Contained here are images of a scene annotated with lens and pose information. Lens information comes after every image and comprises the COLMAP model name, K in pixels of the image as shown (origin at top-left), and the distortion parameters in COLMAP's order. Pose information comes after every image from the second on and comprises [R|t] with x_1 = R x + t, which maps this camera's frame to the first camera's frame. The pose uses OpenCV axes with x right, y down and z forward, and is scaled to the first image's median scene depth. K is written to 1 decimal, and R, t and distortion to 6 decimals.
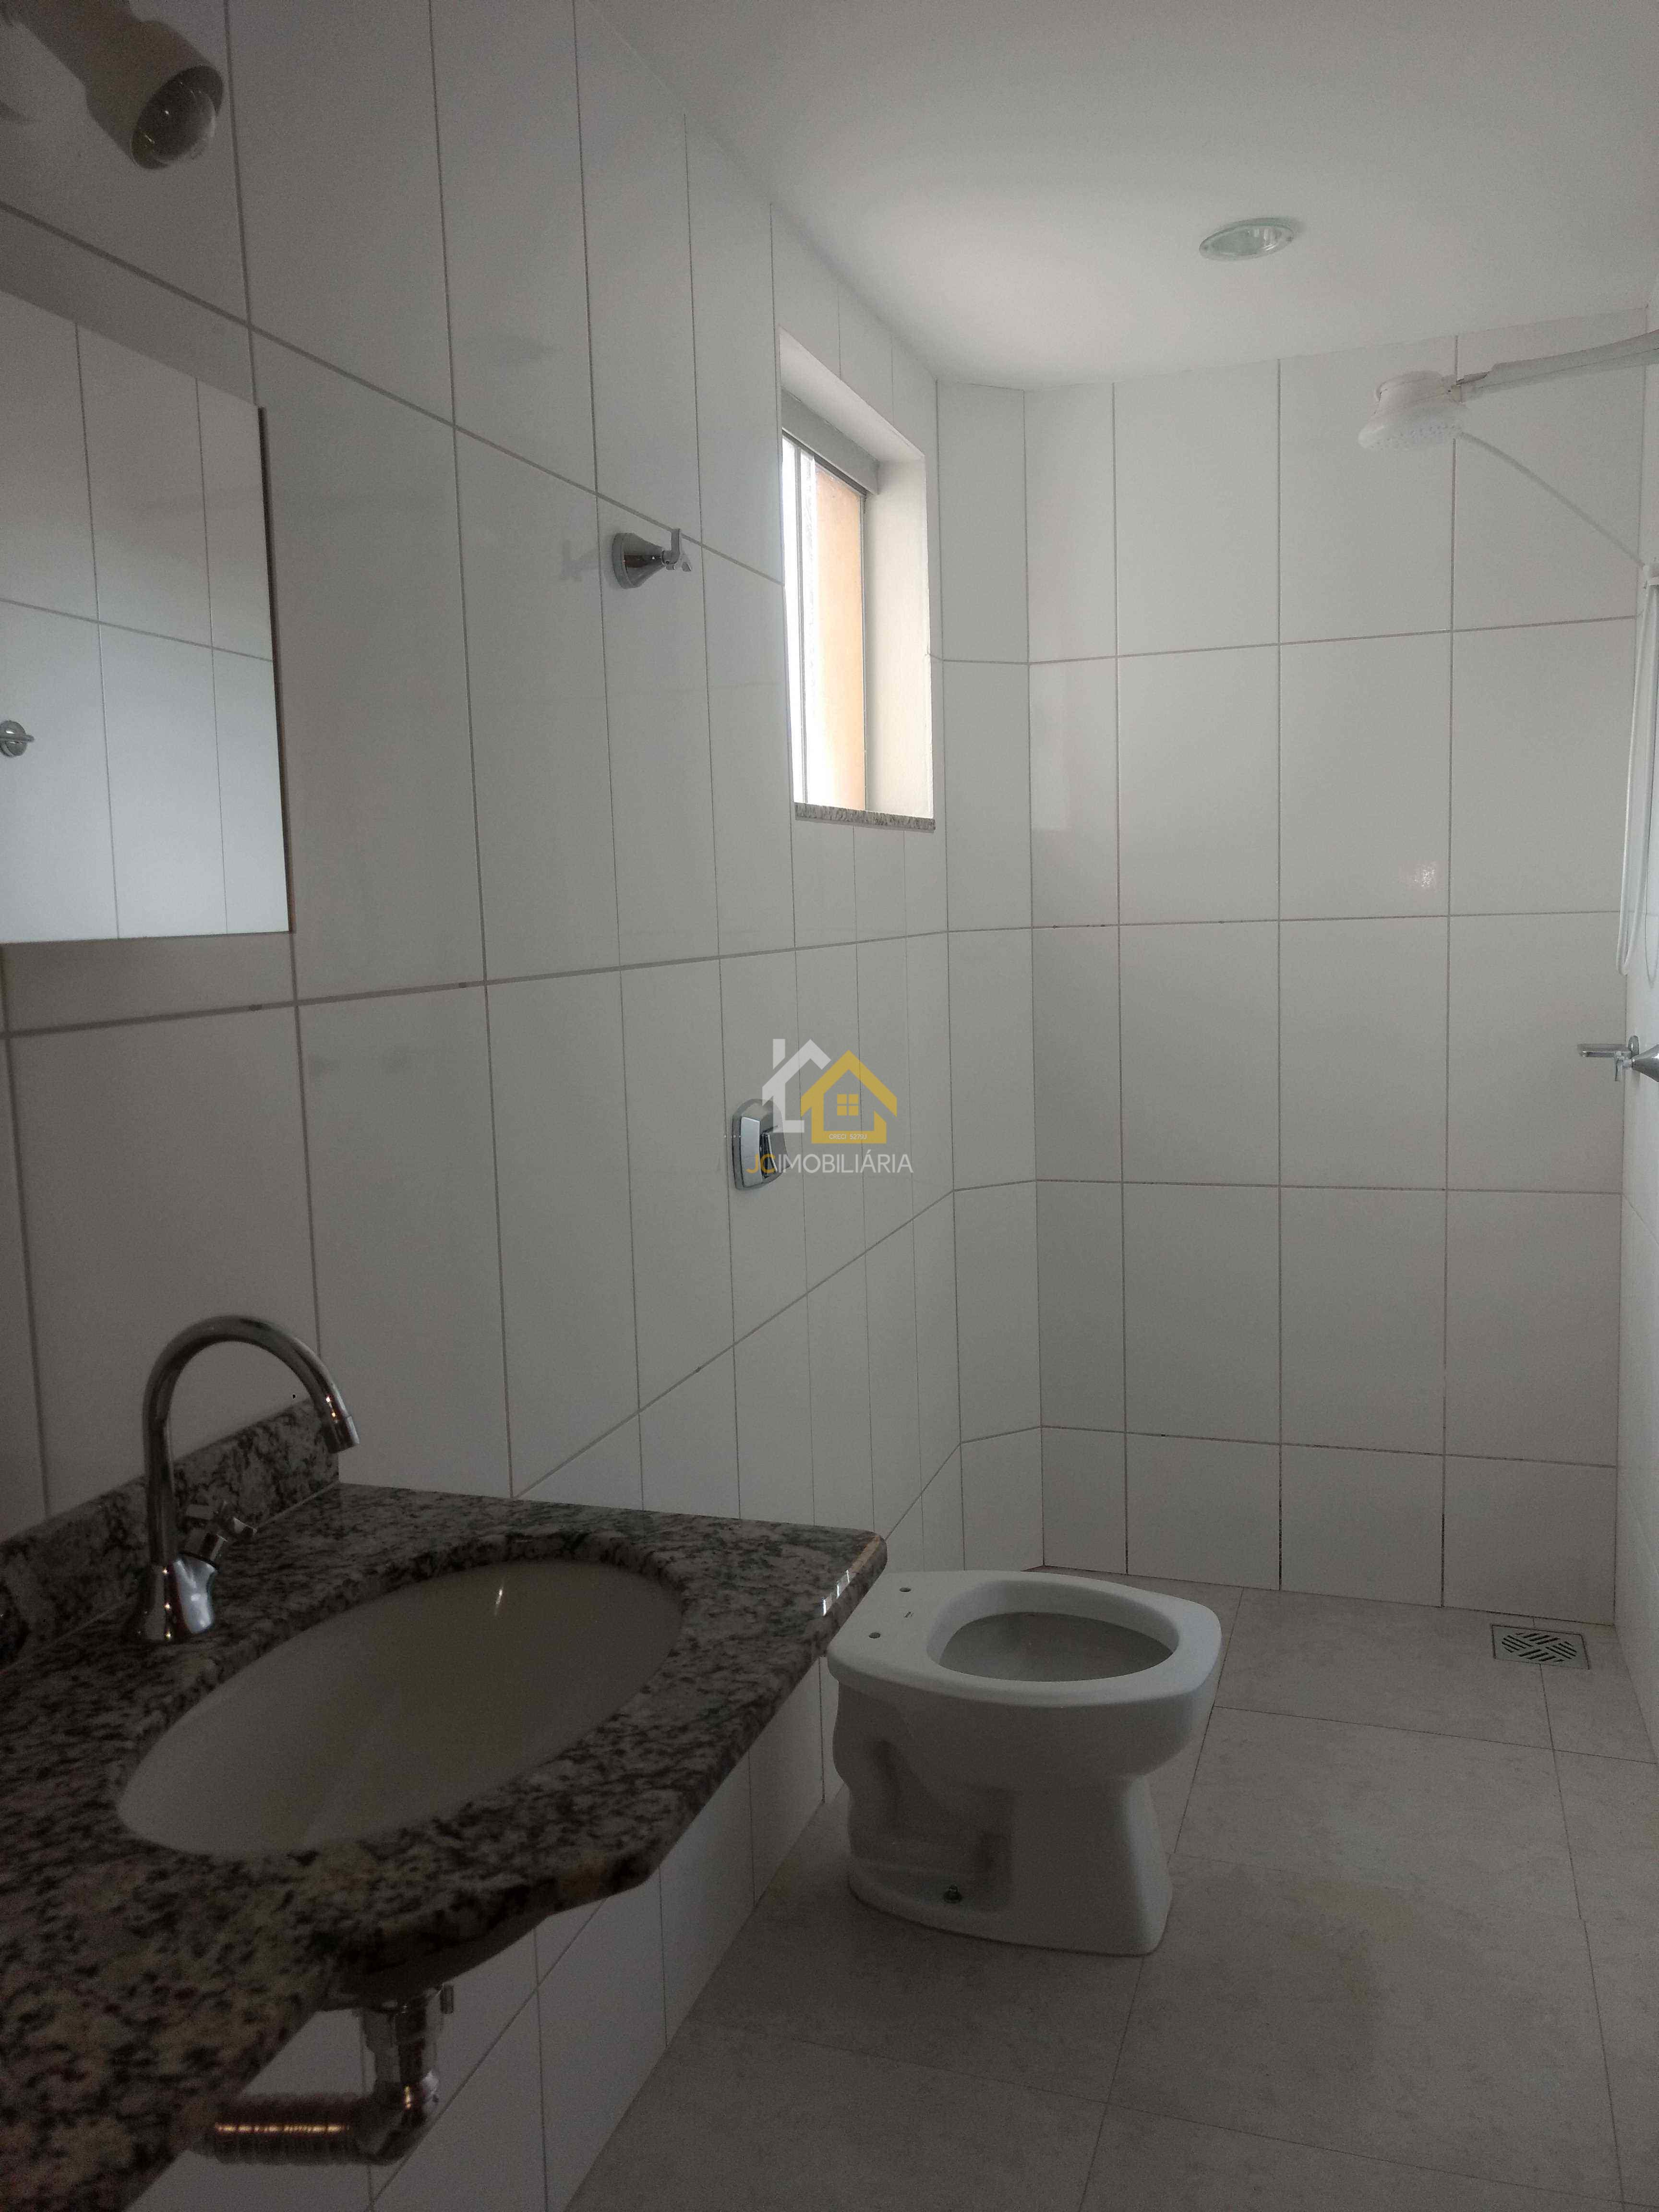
lens RADIAL K [[1751.9, 0, 828.7], [0, 1751.9, 1150.0], [0, 0, 1]] dist [0.090613, -0.210634]
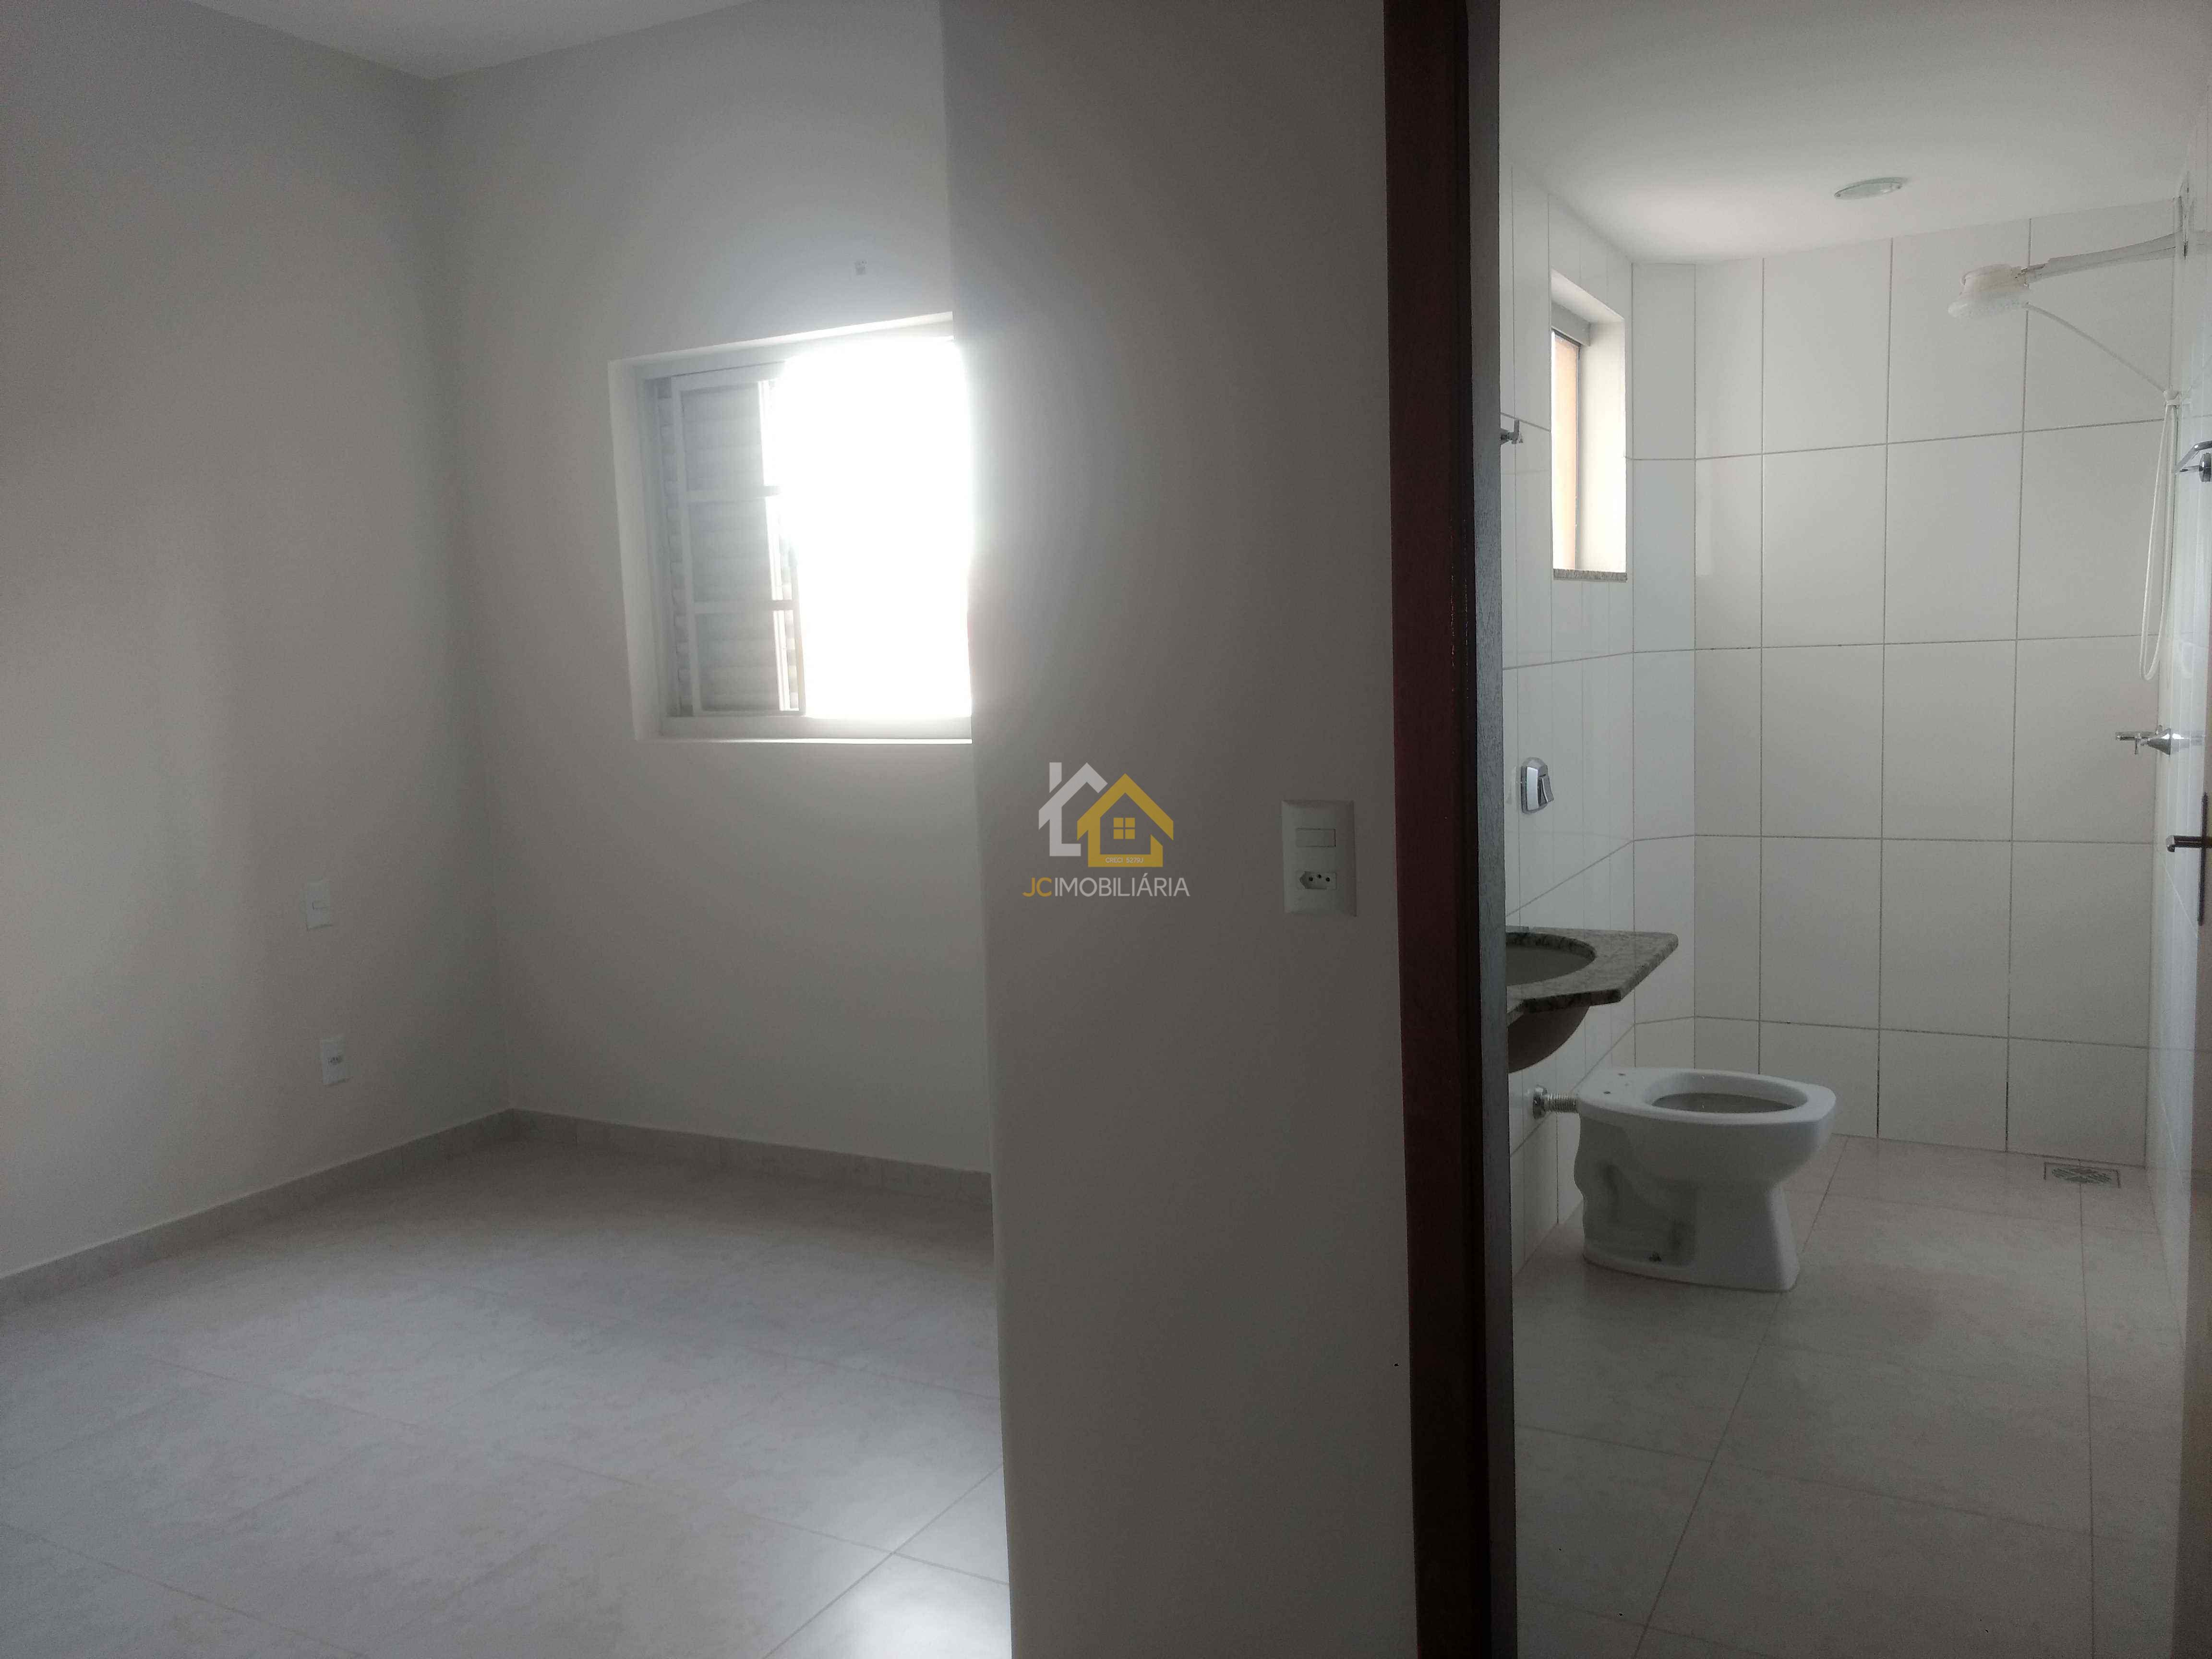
lens RADIAL K [[1725.3, 0, 1102.4], [0, 1725.3, 866.6], [0, 0, 1]] dist [0.007266, 0.008838]
pose [[0.984305, 0.015756, -0.175769, -0.120688], [-0.016678, 0.999854, -0.003773, 0.067197], [0.175684, 0.006645, 0.984424, -0.491888]]
